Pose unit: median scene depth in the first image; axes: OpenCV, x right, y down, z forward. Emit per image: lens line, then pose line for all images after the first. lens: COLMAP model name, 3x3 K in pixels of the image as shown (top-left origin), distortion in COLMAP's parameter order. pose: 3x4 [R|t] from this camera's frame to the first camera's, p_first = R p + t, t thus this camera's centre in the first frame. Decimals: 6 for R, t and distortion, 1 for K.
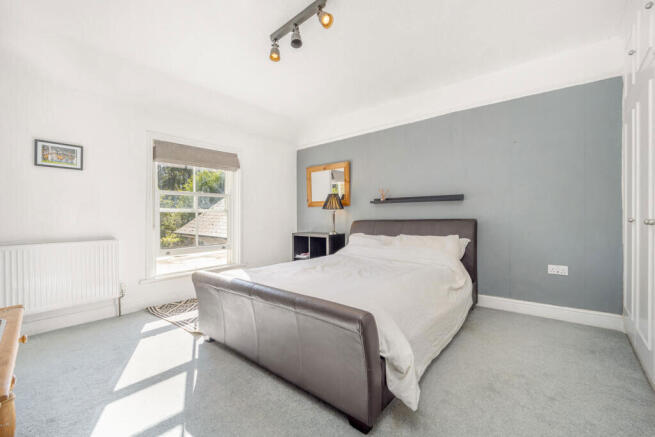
lens RADIAL K [[273.1, 0, 329.3], [0, 273.1, 217.2], [0, 0, 1]] dist [-0.009997, 0.000317]
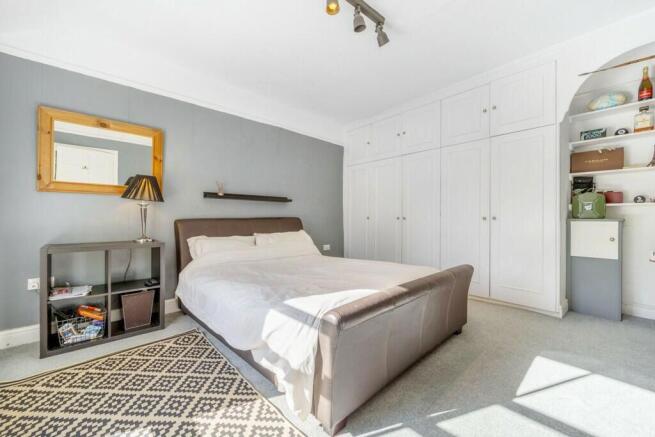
lens RADIAL K [[273.1, 0, 329.3], [0, 273.1, 217.2], [0, 0, 1]] dist [-0.009997, 0.000317]
pose [[0.088022, 0.001111, 0.996118, -0.621545], [-0.007001, 0.999975, -0.000497, 0.004715], [-0.996094, -0.006930, 0.088027, 0.584671]]
